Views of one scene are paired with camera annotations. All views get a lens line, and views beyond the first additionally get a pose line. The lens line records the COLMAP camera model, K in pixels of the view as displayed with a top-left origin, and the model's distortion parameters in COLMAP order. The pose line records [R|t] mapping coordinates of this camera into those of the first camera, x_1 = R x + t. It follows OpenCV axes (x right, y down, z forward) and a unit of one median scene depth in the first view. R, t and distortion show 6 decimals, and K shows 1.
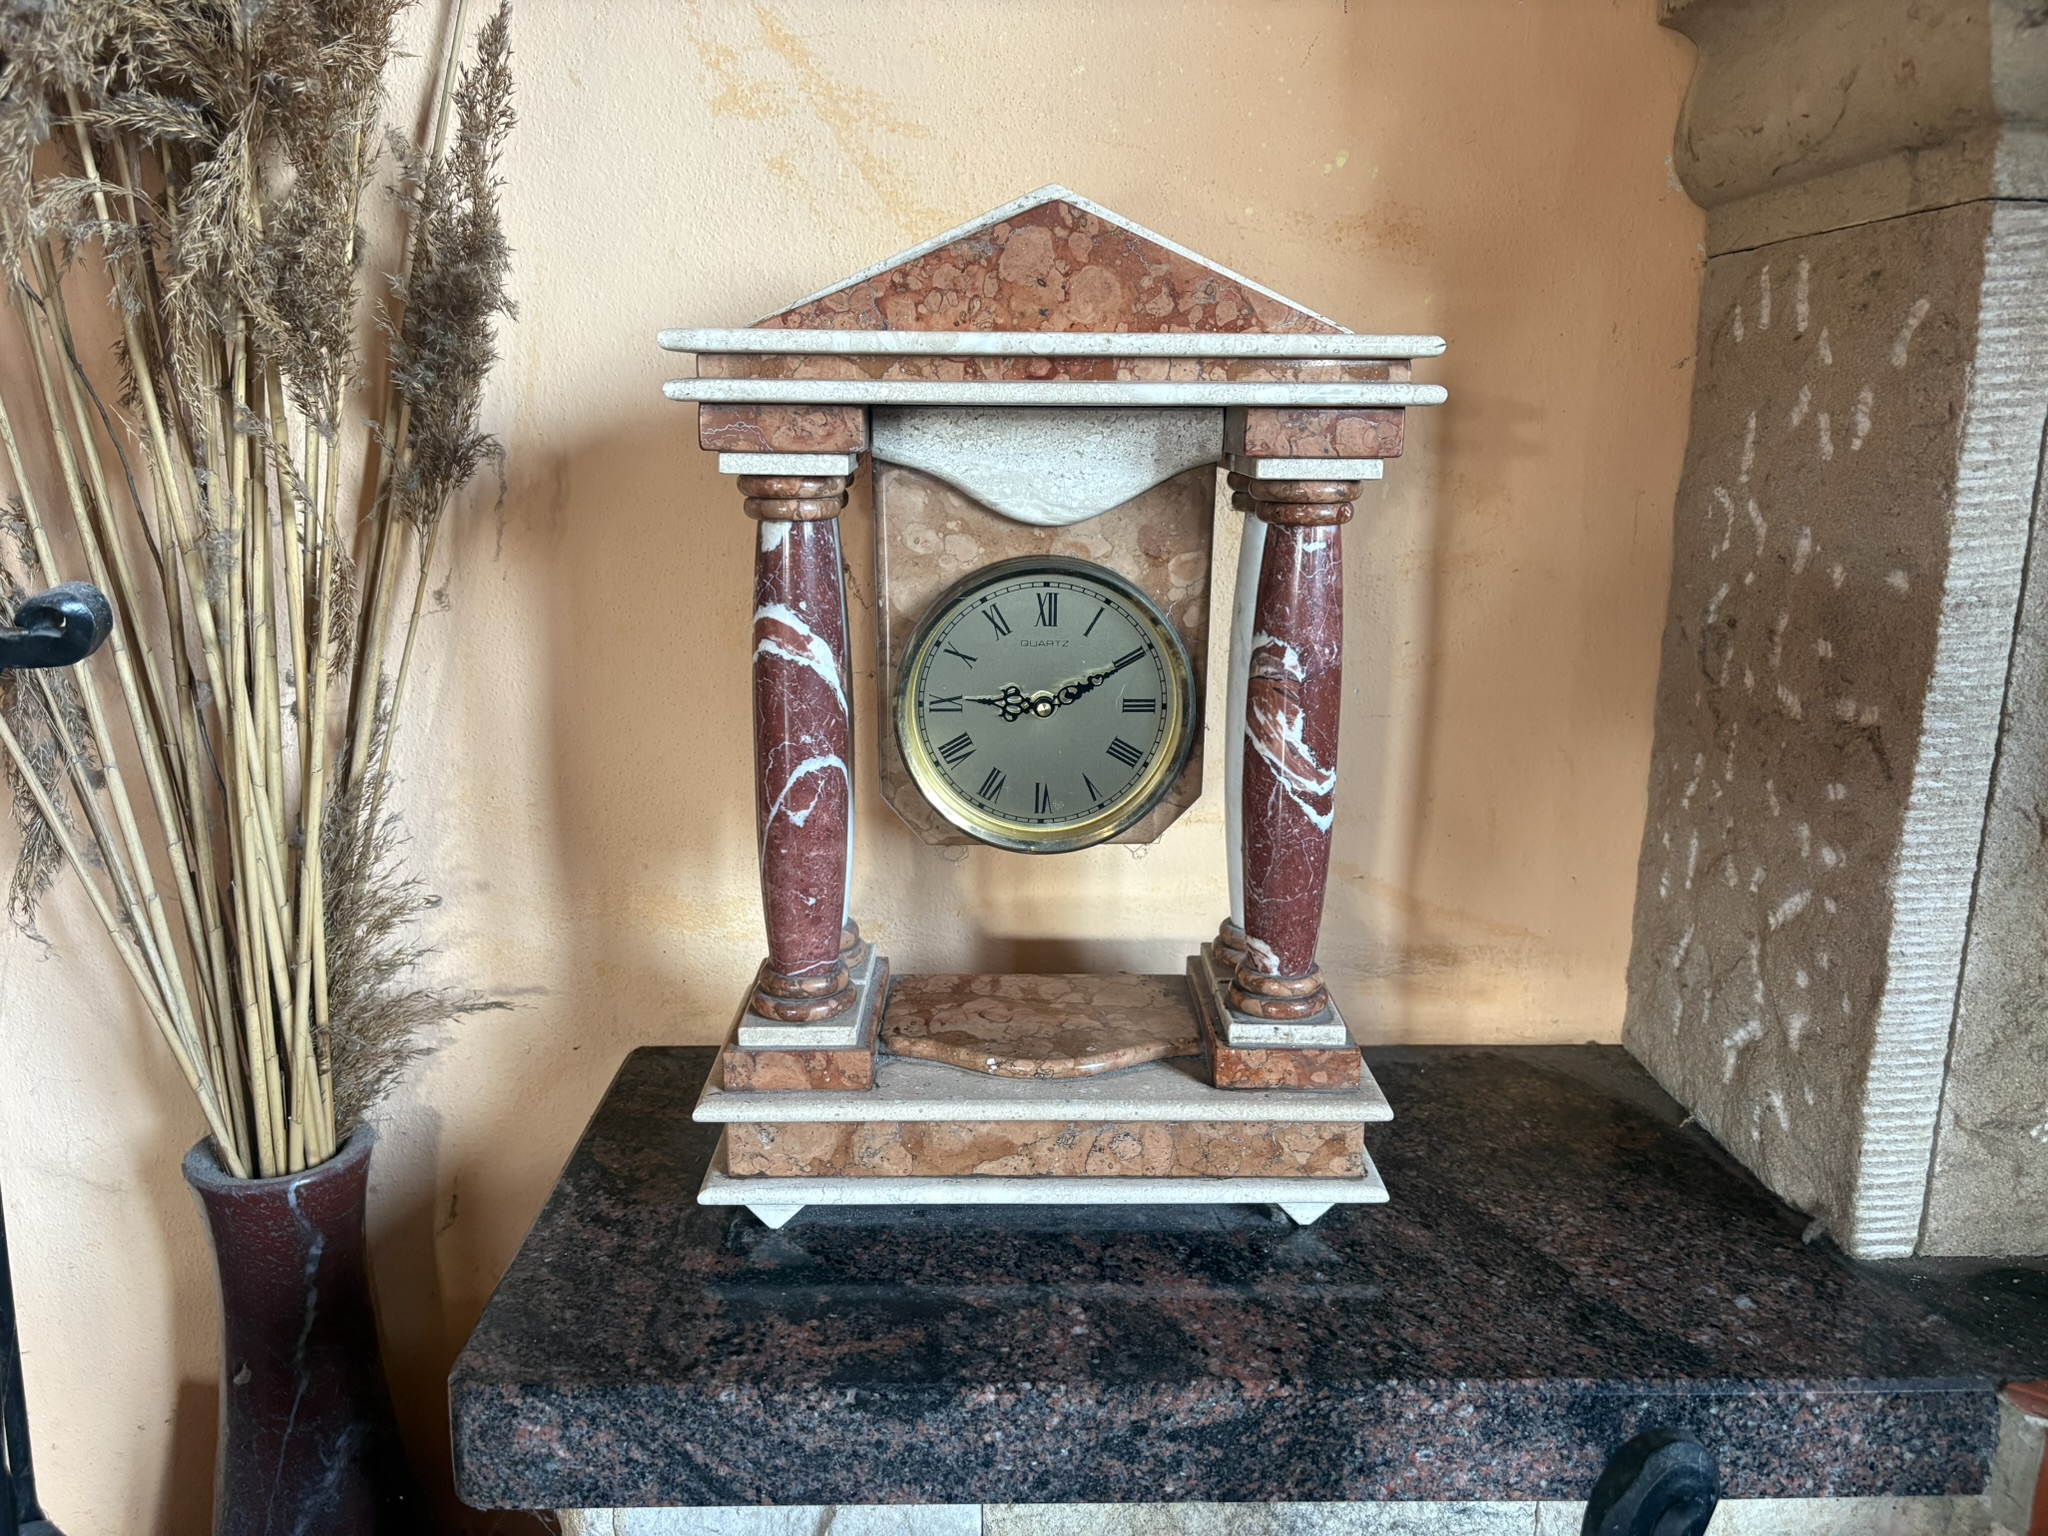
lens RADIAL K [[1547.5, 0, 1022.6], [0, 1547.5, 765.2], [0, 0, 1]] dist [0.000924, 0.001105]
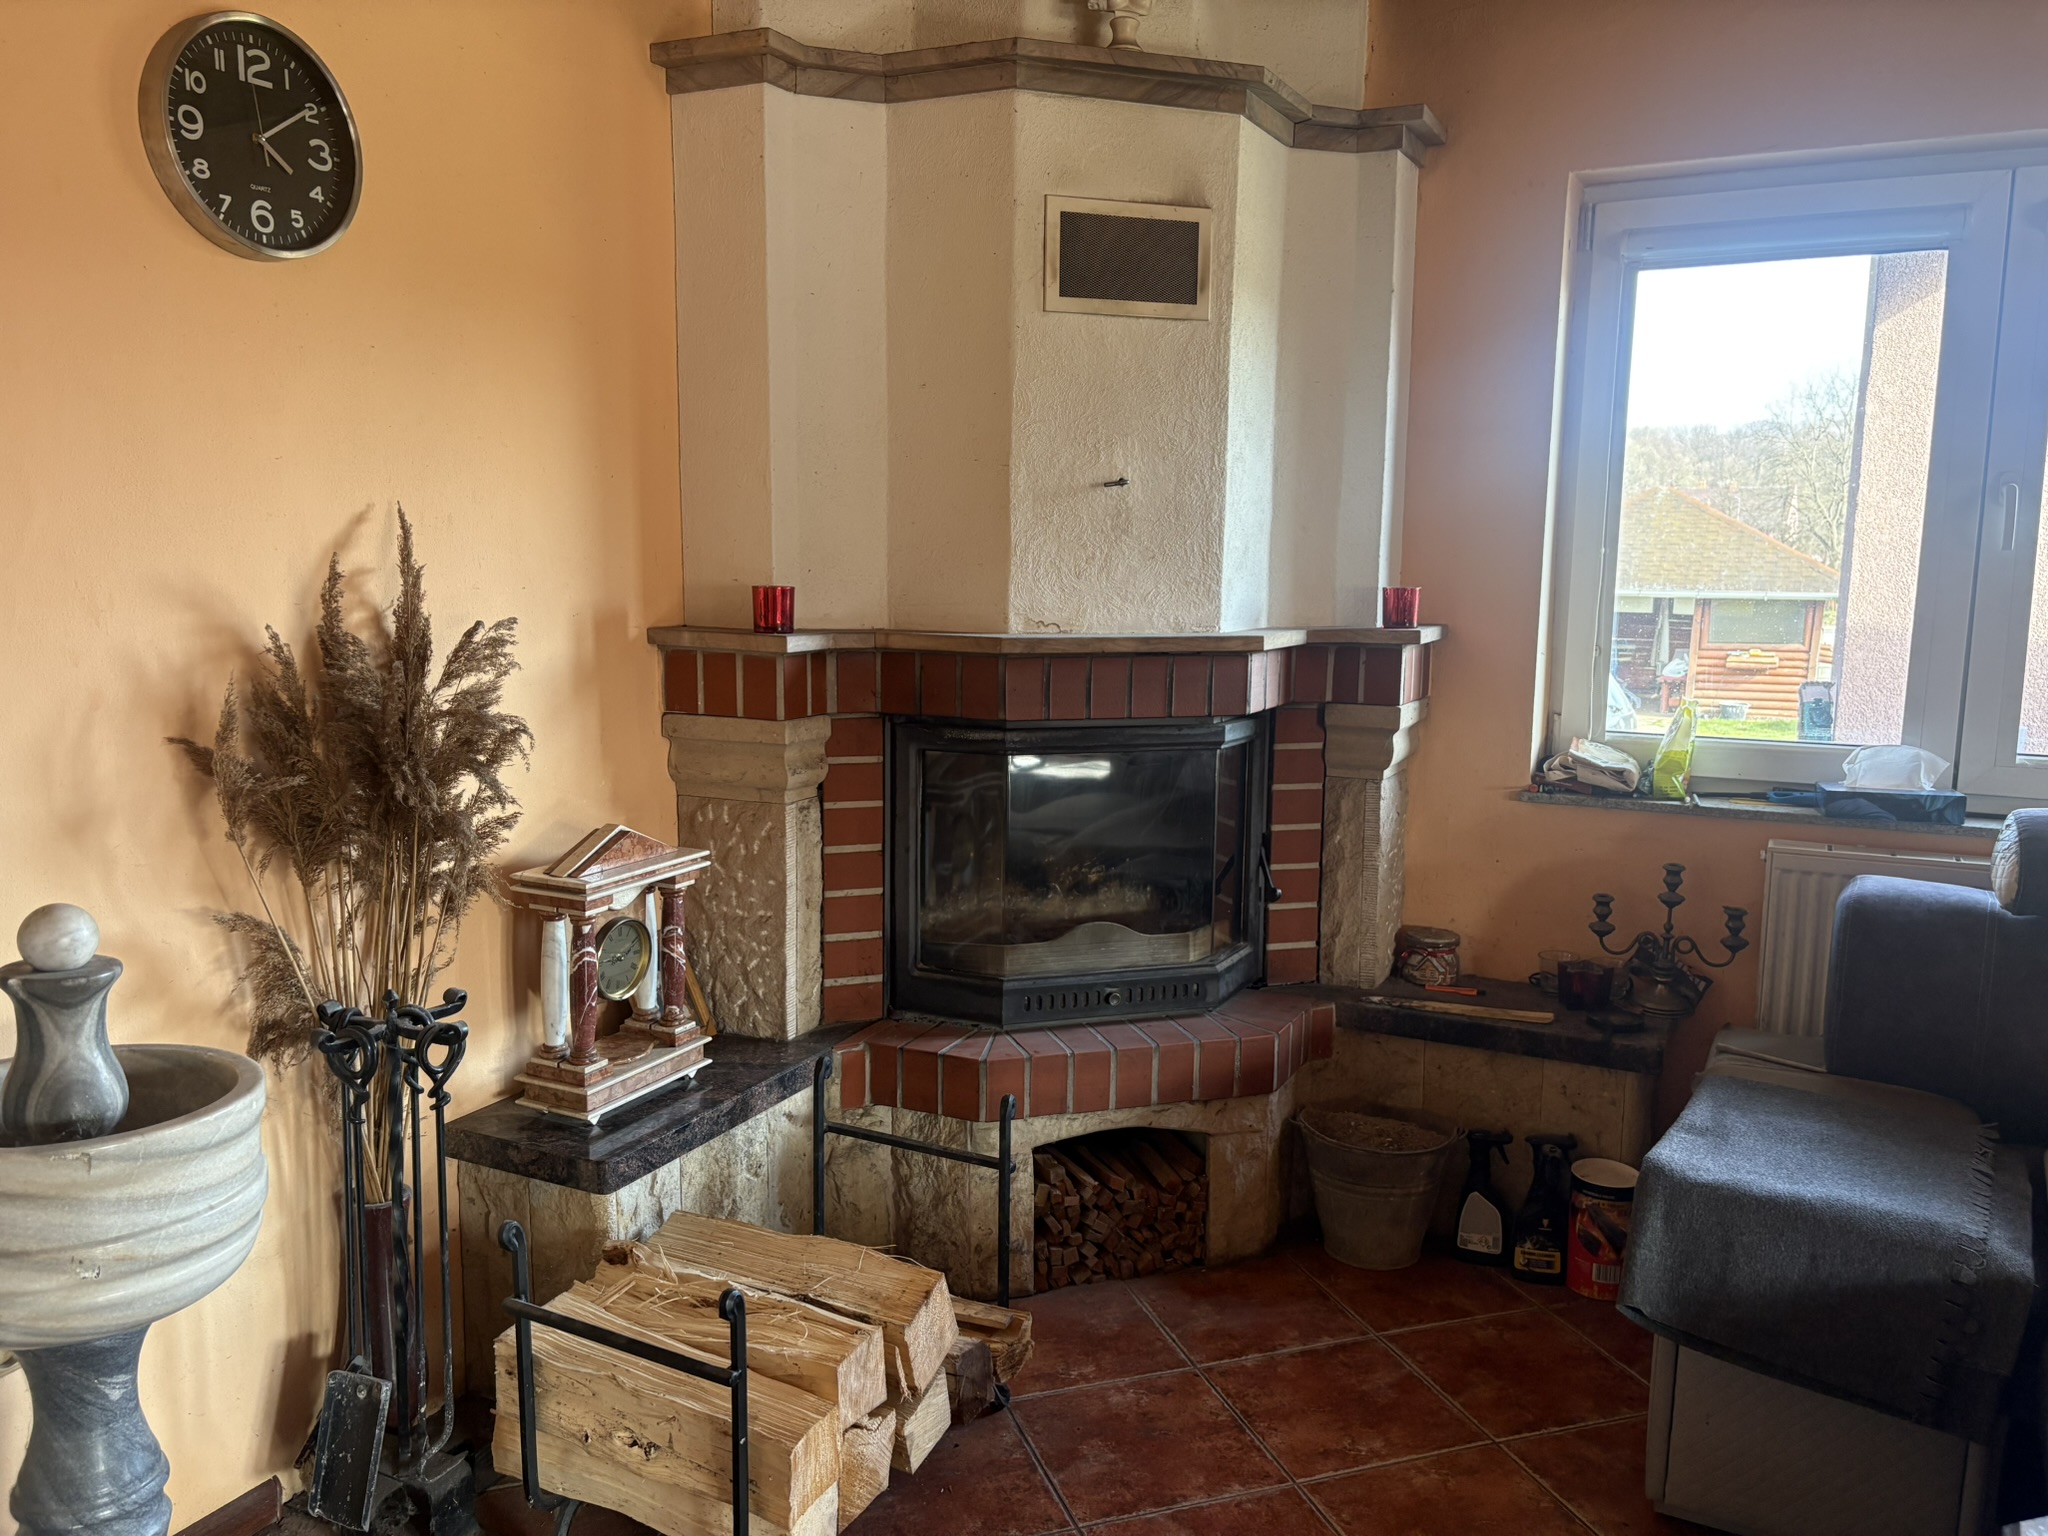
lens RADIAL K [[1547.5, 0, 1021.5], [0, 1547.5, 766.3], [0, 0, 1]] dist [0.000924, 0.001105]
pose [[0.451266, -0.127121, 0.883289, -2.742273], [0.192137, 0.980428, 0.042940, -0.461300], [-0.871460, 0.150335, 0.466859, -1.595331]]
